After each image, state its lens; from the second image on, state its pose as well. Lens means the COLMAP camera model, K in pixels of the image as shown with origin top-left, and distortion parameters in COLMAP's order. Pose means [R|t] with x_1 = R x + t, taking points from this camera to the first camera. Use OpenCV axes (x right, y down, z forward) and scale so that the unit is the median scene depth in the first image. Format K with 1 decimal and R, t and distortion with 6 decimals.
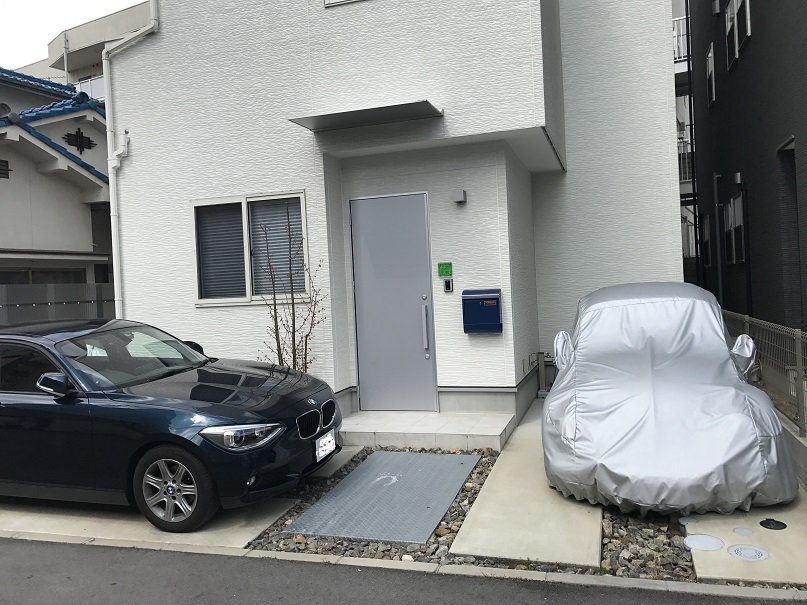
lens RADIAL K [[675.3, 0, 403.5], [0, 675.3, 302.5], [0, 0, 1]] dist [0.005766, -0.005455]
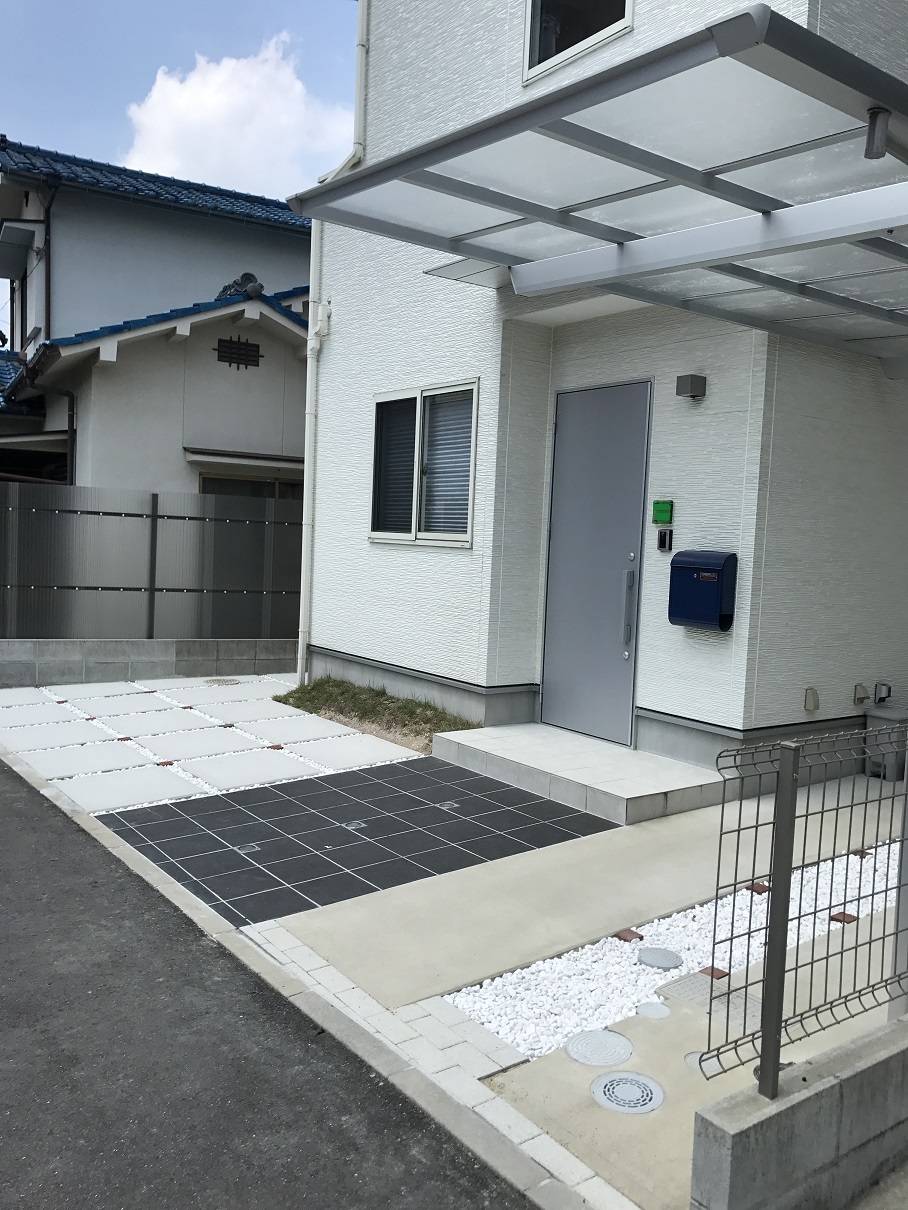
lens RADIAL K [[1012.6, 0, 454.0], [0, 1012.6, 605.0], [0, 0, 1]] dist [0.005766, -0.005455]
pose [[0.802818, 0.118597, -0.584309, 0.426901], [-0.080238, 0.992593, 0.091222, -0.033889], [0.590800, -0.026350, 0.806388, 0.176347]]
